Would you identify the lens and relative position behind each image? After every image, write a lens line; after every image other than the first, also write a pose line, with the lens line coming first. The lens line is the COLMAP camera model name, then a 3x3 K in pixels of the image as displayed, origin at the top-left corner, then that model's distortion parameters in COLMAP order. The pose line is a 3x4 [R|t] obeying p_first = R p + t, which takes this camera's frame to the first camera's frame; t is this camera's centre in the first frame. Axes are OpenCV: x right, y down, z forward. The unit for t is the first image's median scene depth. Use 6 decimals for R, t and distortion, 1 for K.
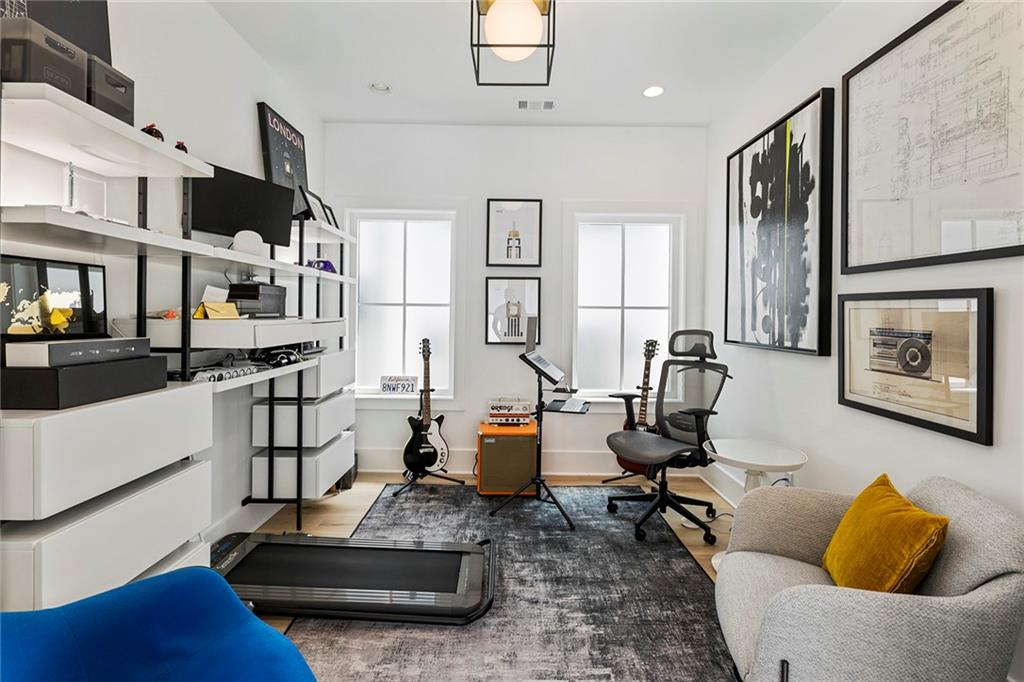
lens RADIAL K [[470.9, 0, 509.8], [0, 470.9, 318.5], [0, 0, 1]] dist [-0.001090, -0.000080]
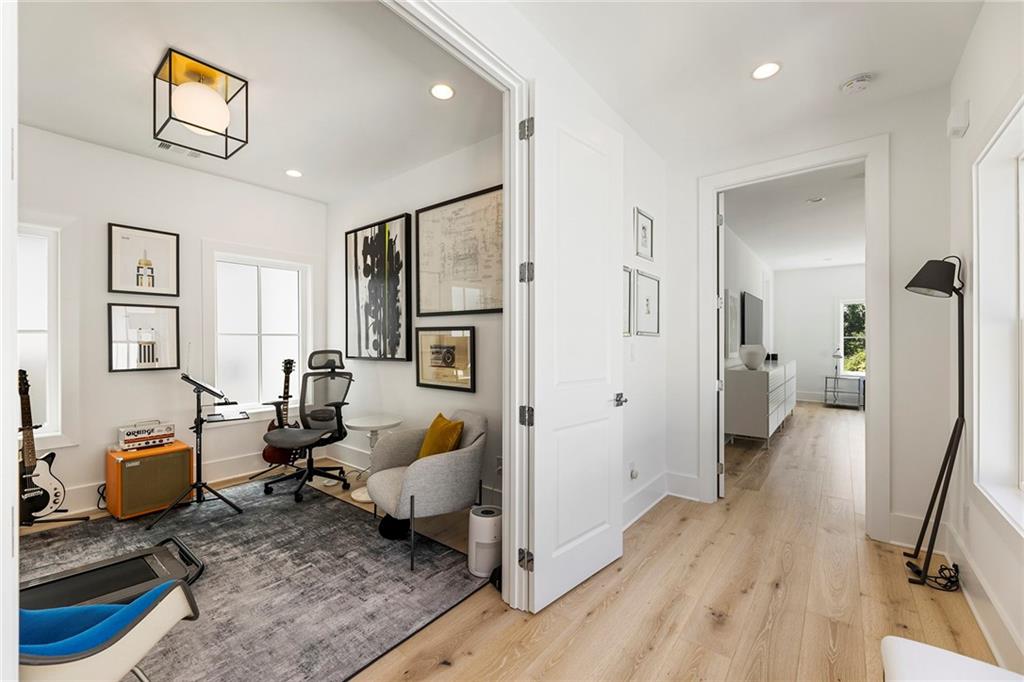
lens RADIAL K [[412.1, 0, 512.4], [0, 412.1, 327.0], [0, 0, 1]] dist [0.001922, -0.000237]
pose [[0.621330, 0.013996, 0.783424, -0.267413], [0.018107, 0.999317, -0.032214, 0.005100], [-0.783340, 0.034201, 0.620652, -0.243586]]
